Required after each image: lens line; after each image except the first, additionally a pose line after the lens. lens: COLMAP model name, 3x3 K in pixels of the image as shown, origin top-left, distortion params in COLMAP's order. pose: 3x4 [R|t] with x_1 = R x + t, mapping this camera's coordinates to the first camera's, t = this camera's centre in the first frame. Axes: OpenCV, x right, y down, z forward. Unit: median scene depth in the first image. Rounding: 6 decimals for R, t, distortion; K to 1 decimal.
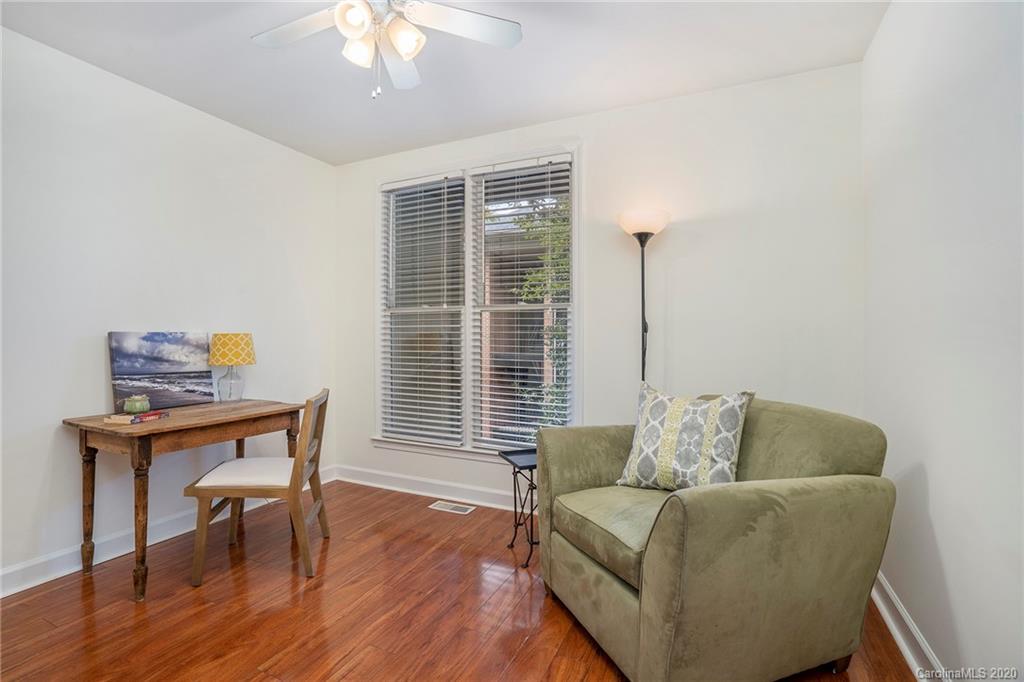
lens RADIAL K [[474.8, 0, 506.9], [0, 474.8, 338.7], [0, 0, 1]] dist [-0.036447, 0.000107]
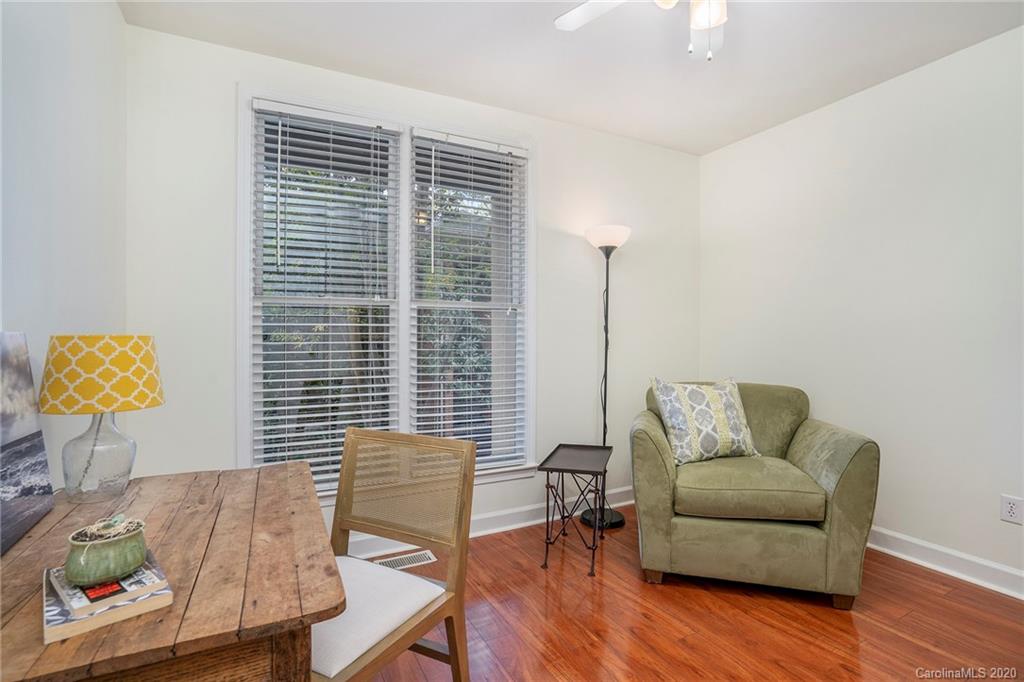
lens RADIAL K [[474.8, 0, 506.9], [0, 474.8, 338.7], [0, 0, 1]] dist [-0.036447, 0.000107]
pose [[0.614696, -0.008174, 0.788721, -0.735328], [0.006869, 0.999964, 0.005009, -0.009270], [-0.788734, 0.002339, 0.614730, 0.476072]]
